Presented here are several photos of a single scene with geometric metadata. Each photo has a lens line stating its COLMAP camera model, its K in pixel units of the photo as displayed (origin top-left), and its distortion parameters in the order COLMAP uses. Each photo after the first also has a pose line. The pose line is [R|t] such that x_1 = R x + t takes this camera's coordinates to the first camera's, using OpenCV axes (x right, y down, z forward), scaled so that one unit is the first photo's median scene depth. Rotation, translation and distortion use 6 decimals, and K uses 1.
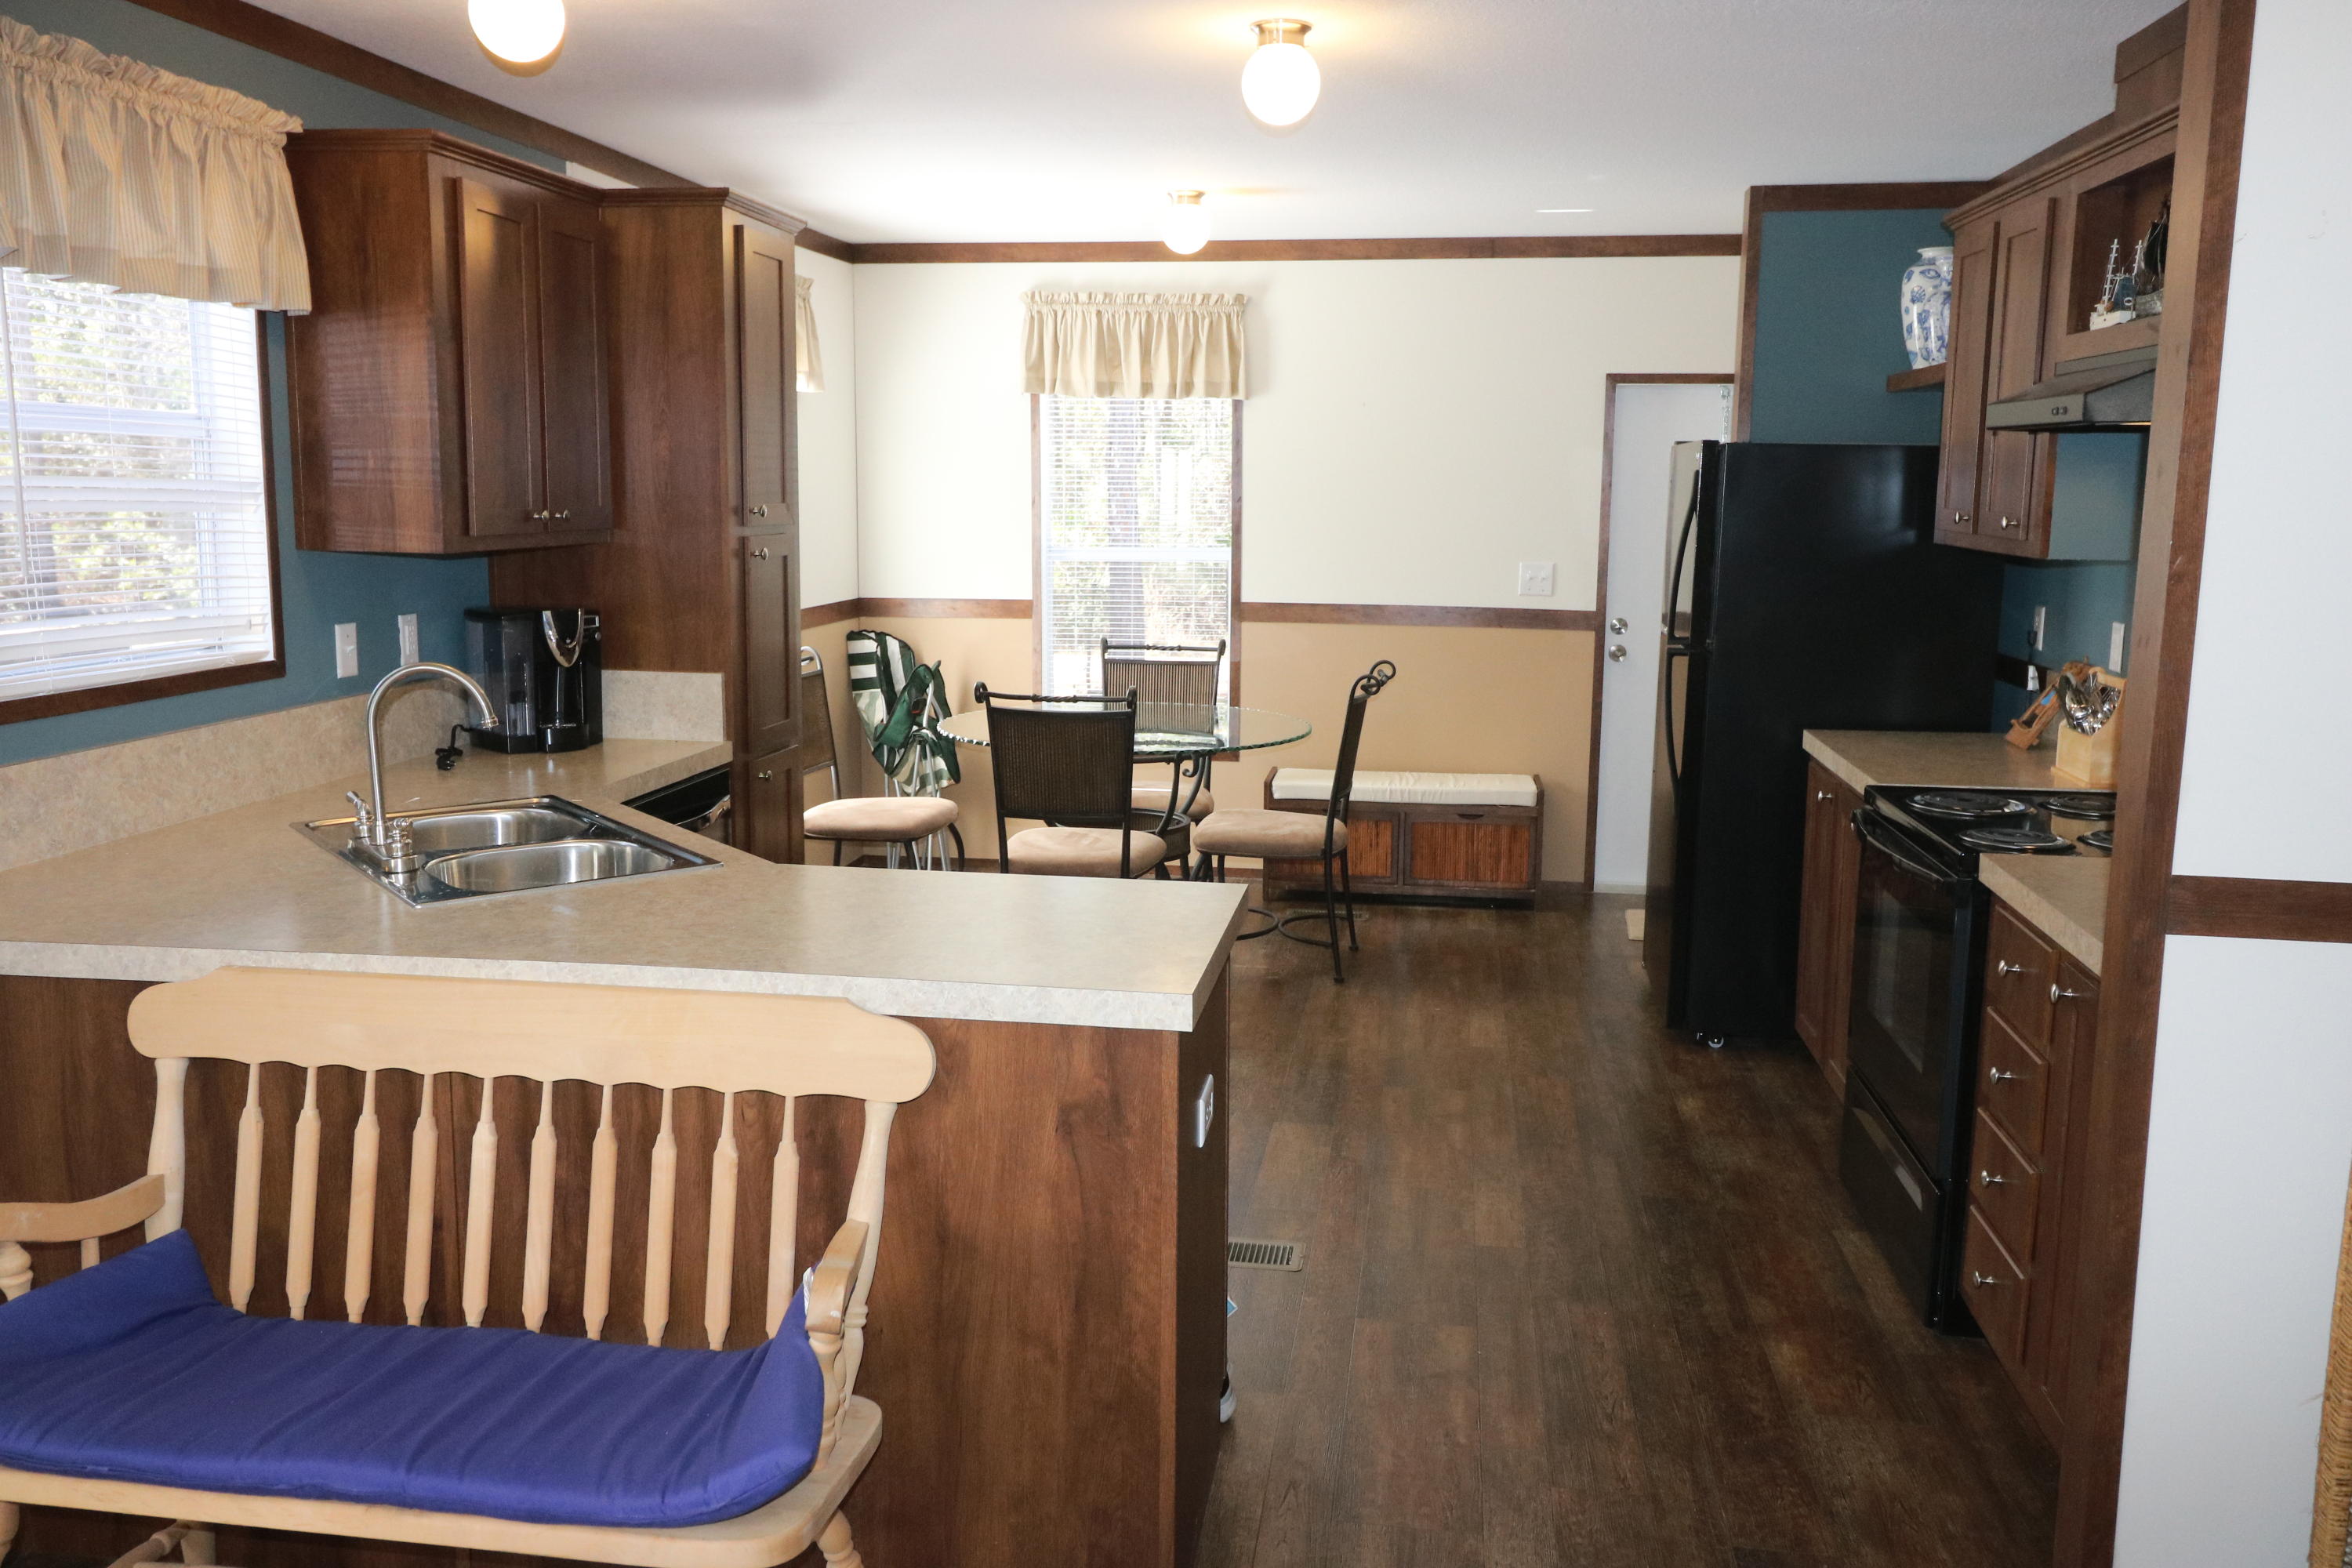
lens RADIAL K [[1855.7, 0, 1171.2], [0, 1855.7, 756.5], [0, 0, 1]] dist [0.037161, -0.013991]
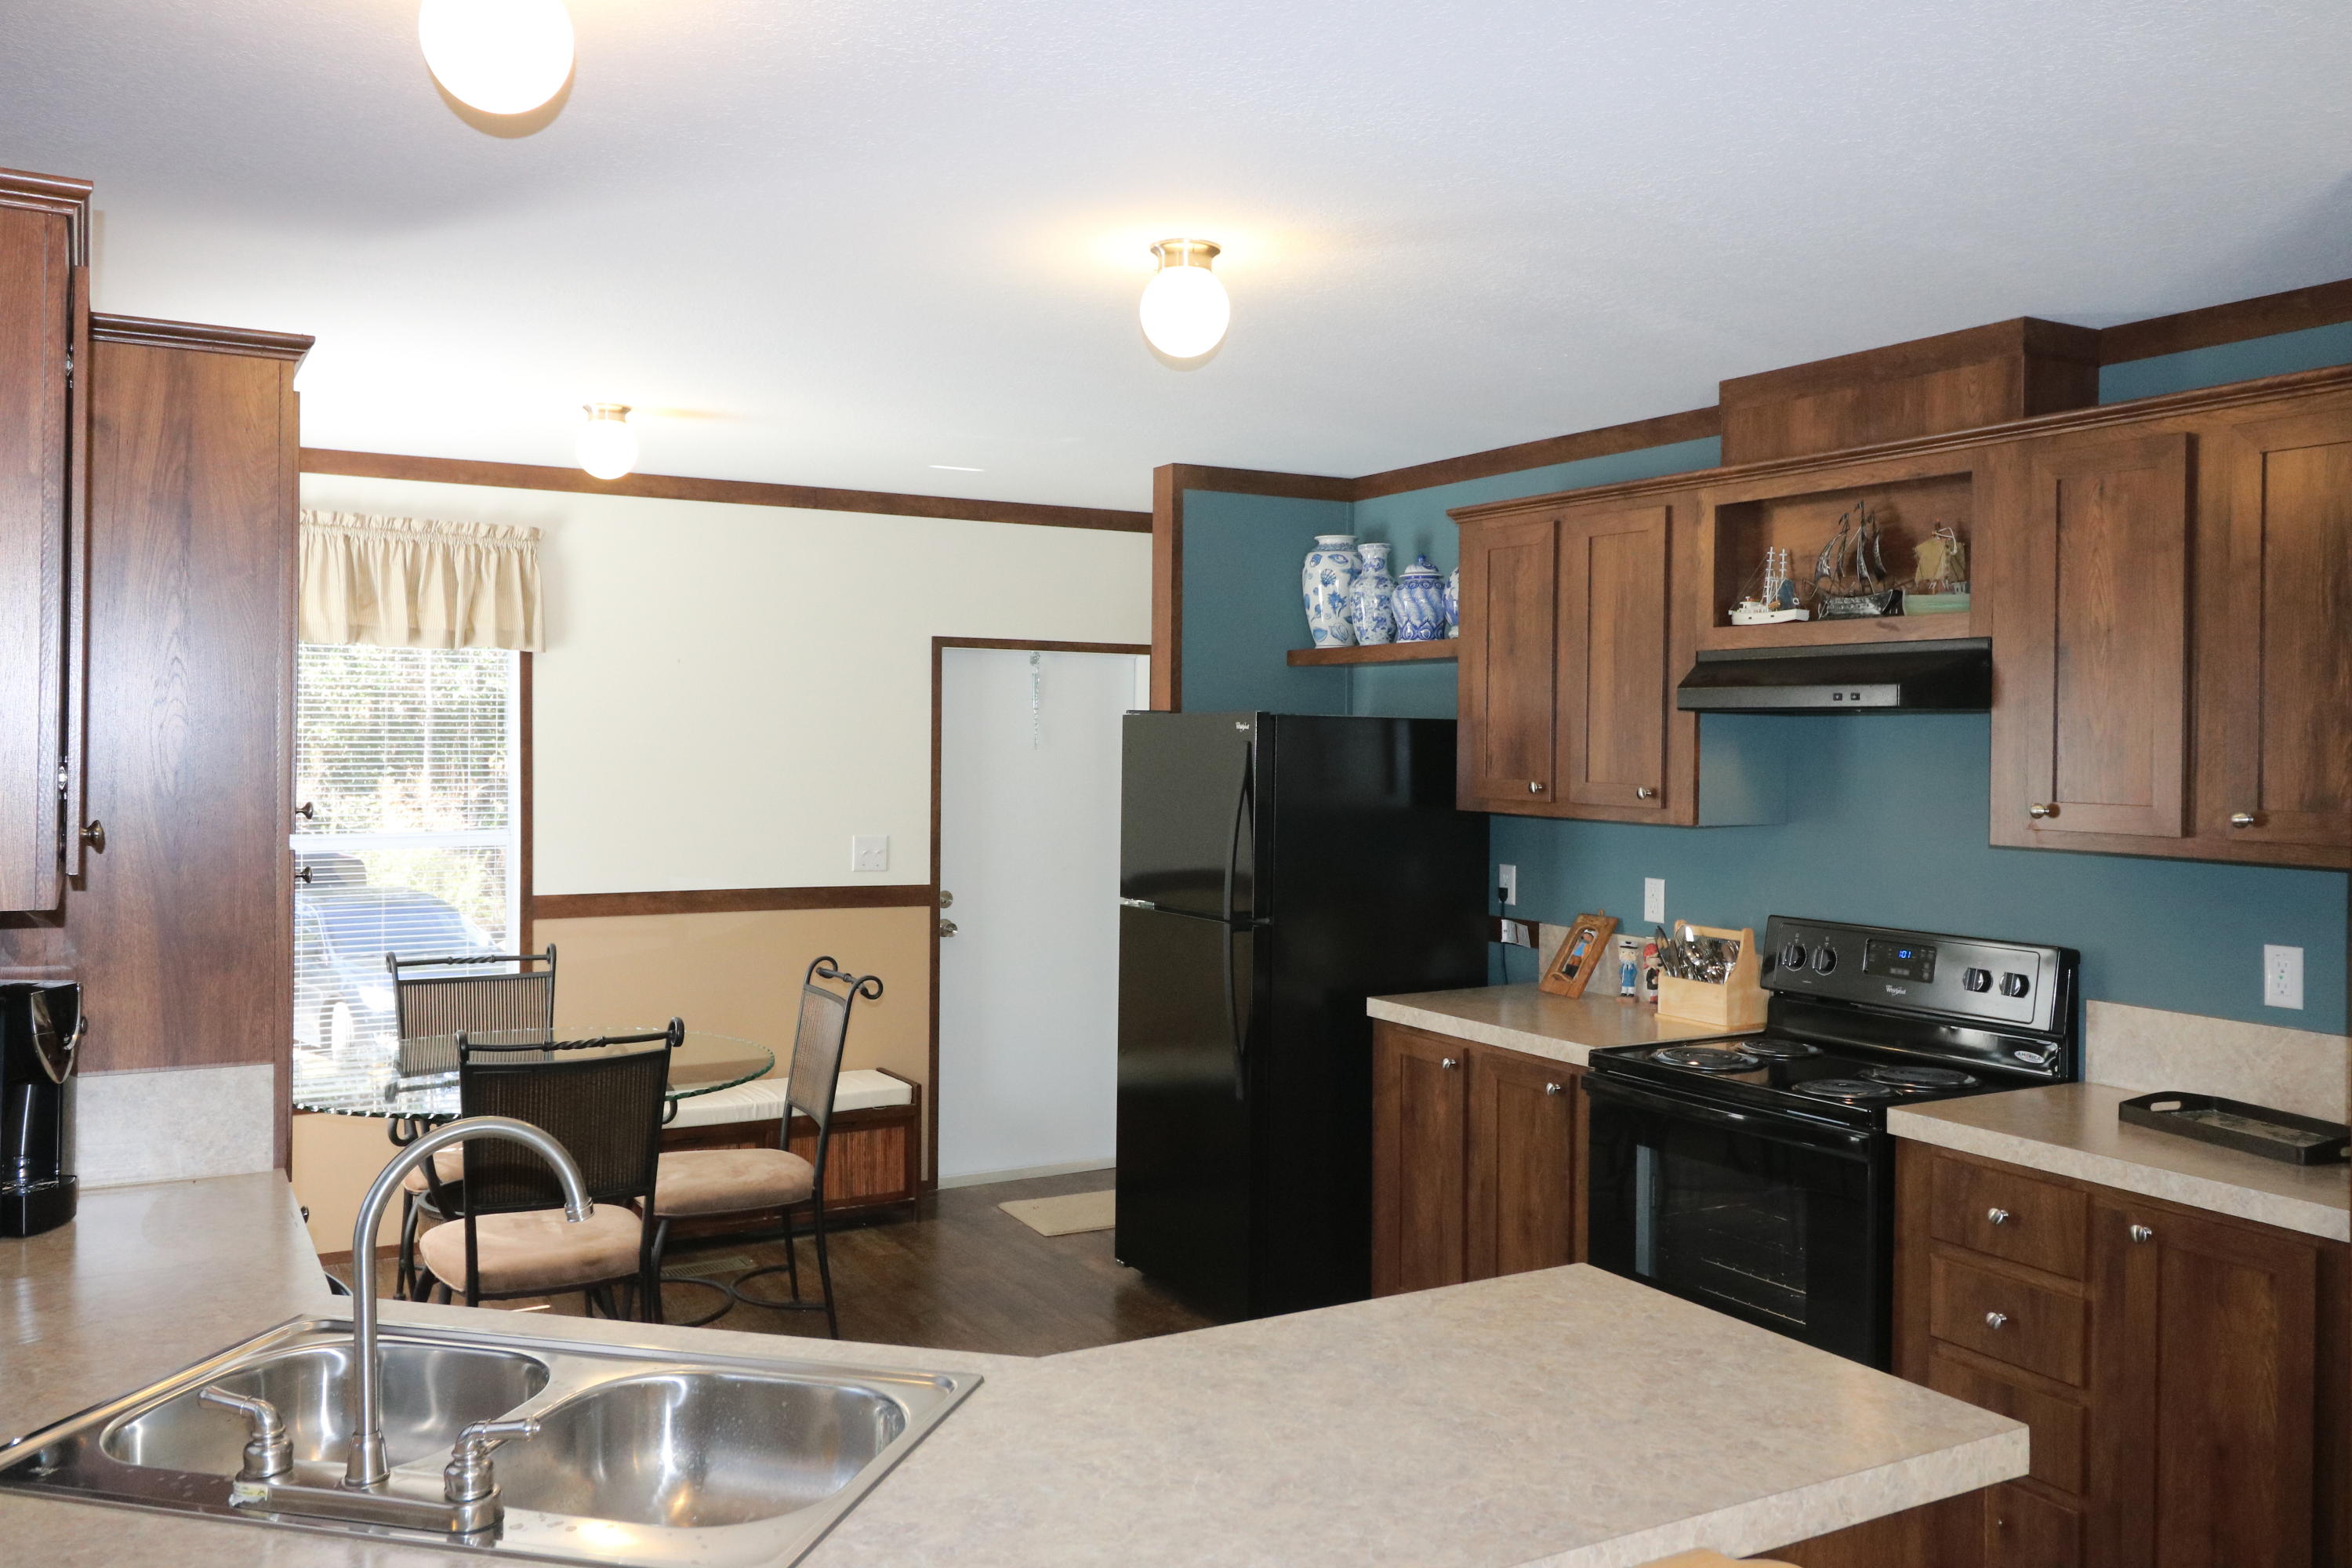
lens RADIAL K [[1828.1, 0, 1176.0], [0, 1828.1, 746.6], [0, 0, 1]] dist [0.050898, -0.228873]
pose [[0.774971, -0.004187, 0.631983, -0.310050], [0.092608, 0.989937, -0.107001, -0.044053], [-0.625176, 0.141449, 0.767560, 0.243013]]
